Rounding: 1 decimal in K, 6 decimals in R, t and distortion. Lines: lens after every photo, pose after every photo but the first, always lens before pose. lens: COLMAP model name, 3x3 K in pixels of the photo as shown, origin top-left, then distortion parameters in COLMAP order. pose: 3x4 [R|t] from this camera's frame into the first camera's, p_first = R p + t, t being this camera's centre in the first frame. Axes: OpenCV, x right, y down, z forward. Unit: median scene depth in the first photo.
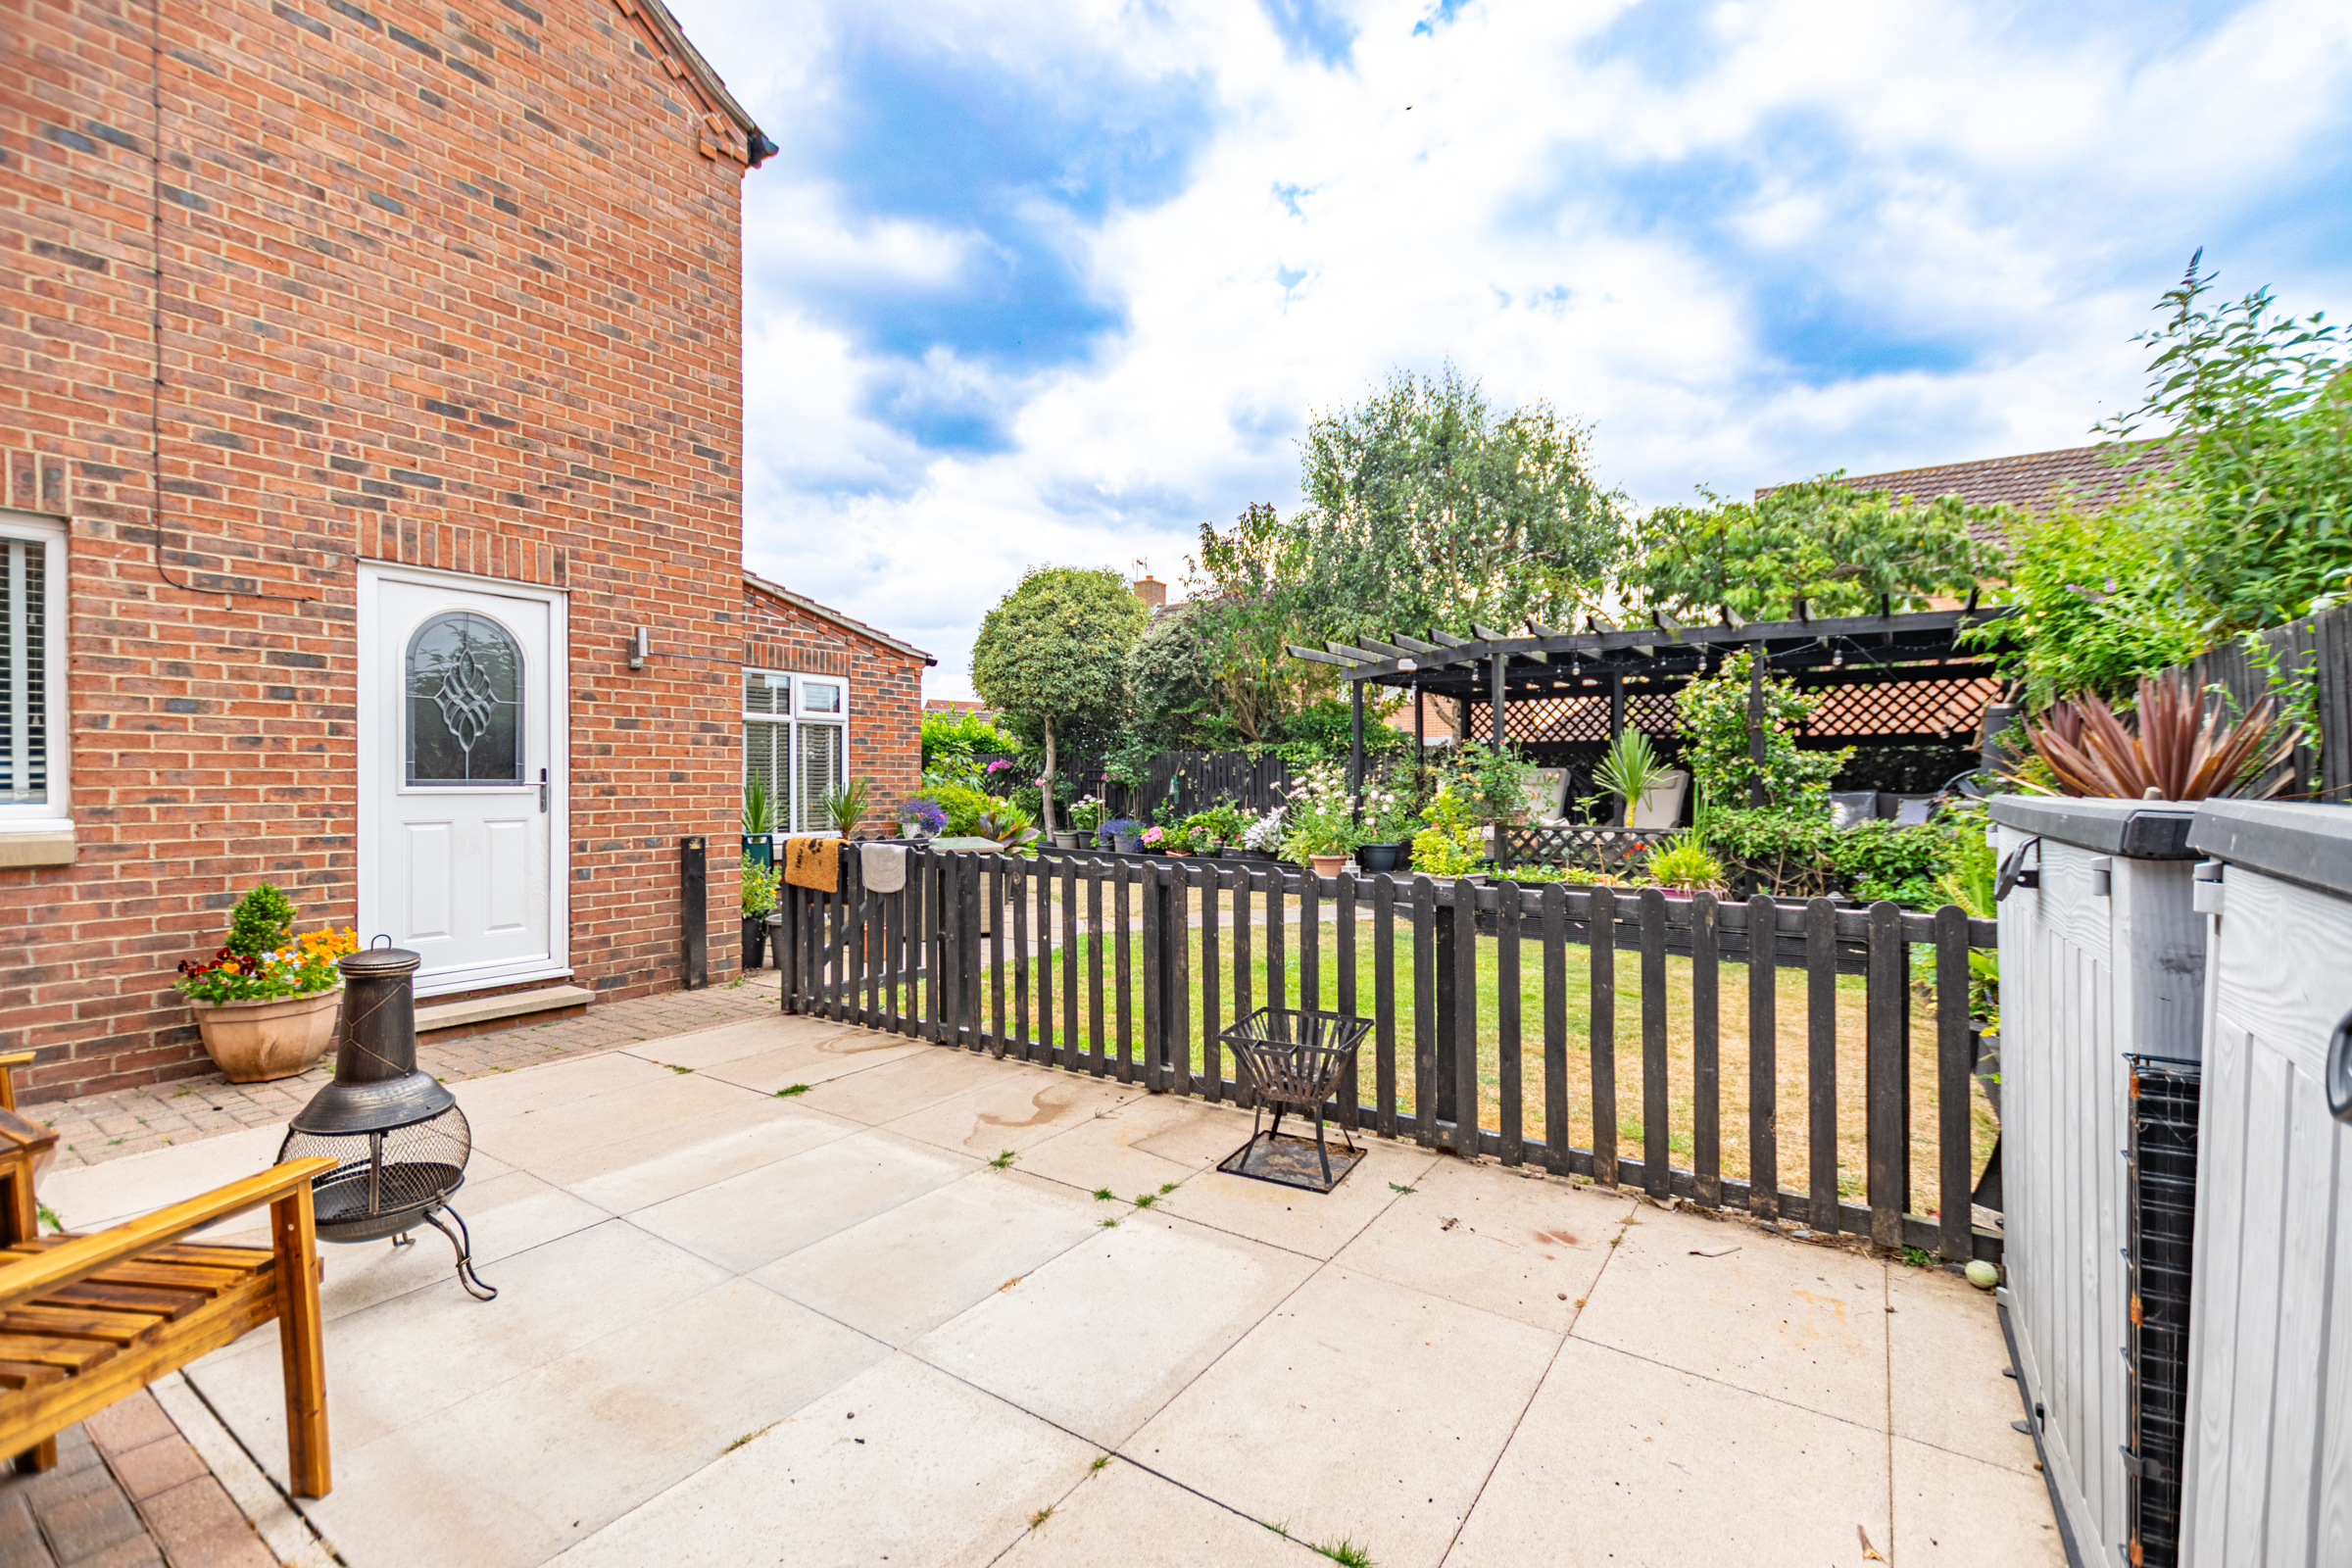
lens RADIAL K [[1031.4, 0, 1177.1], [0, 1031.4, 781.1], [0, 0, 1]] dist [0.008314, 0.000218]
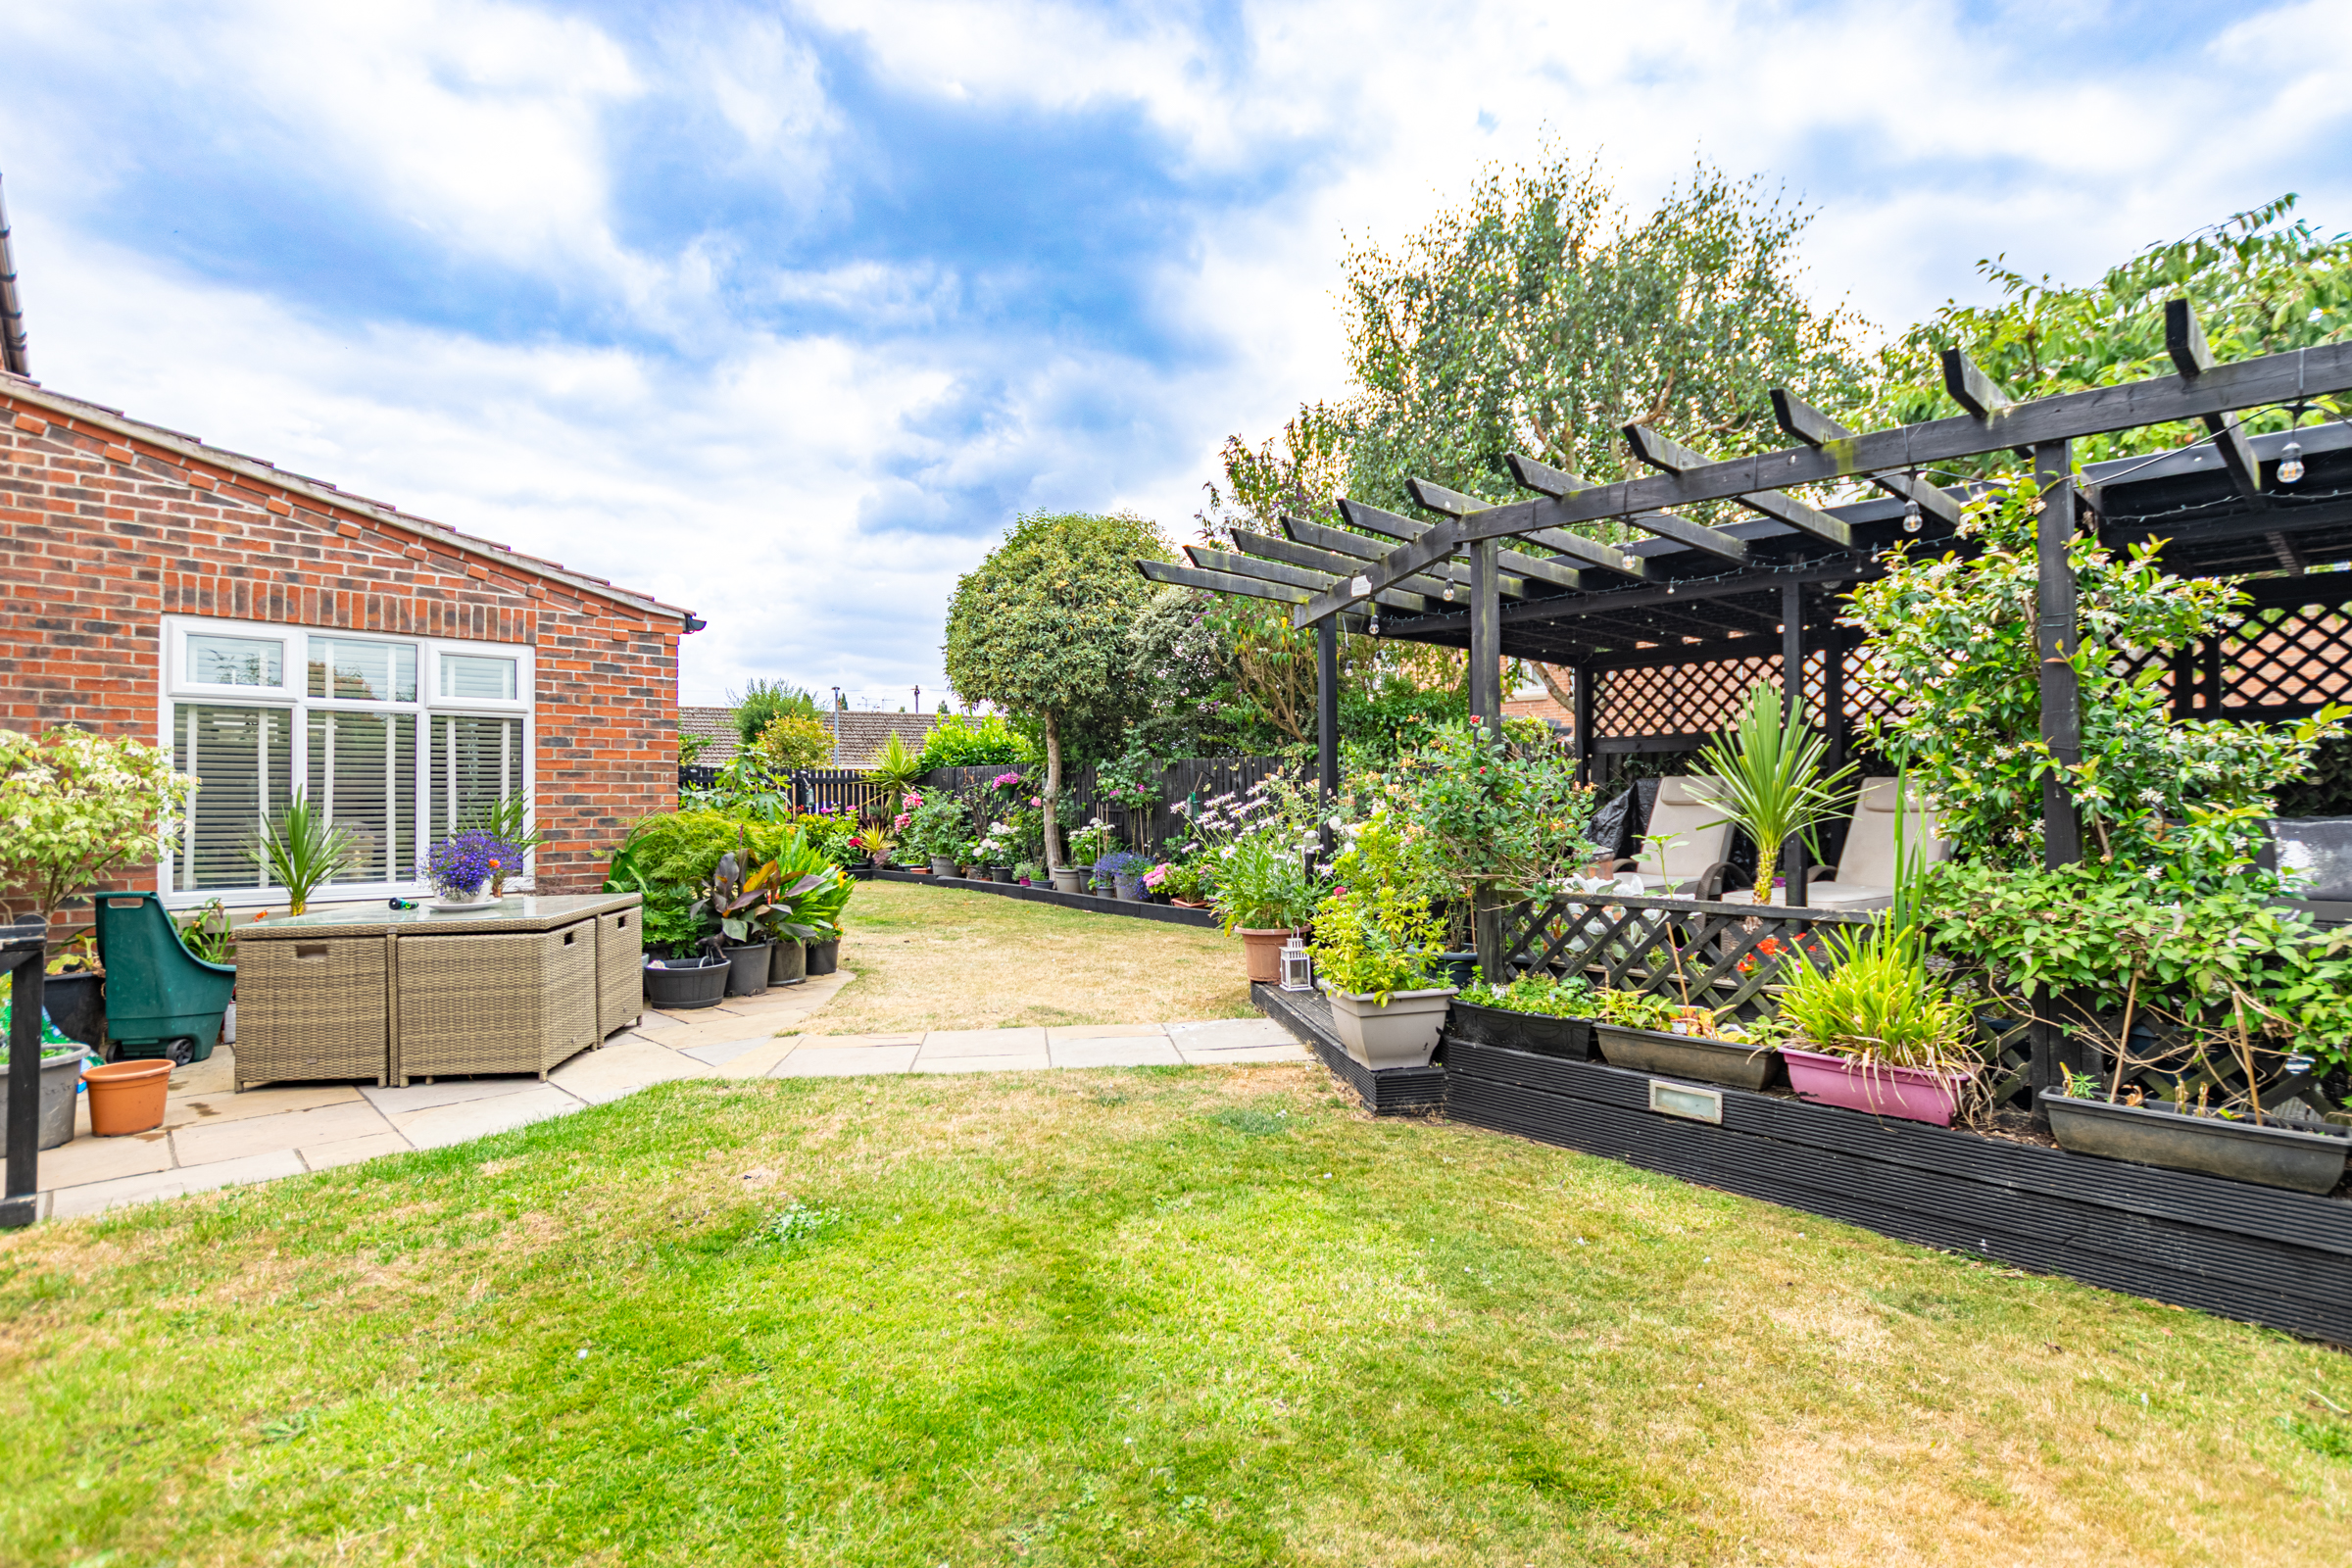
lens RADIAL K [[1142.6, 0, 1168.6], [0, 1142.6, 783.7], [0, 0, 1]] dist [0.004047, -0.003000]
pose [[0.979097, -0.006345, -0.203296, 0.230547], [0.003659, 0.999901, -0.013589, -0.000701], [0.203362, 0.012561, 0.979023, 0.365913]]
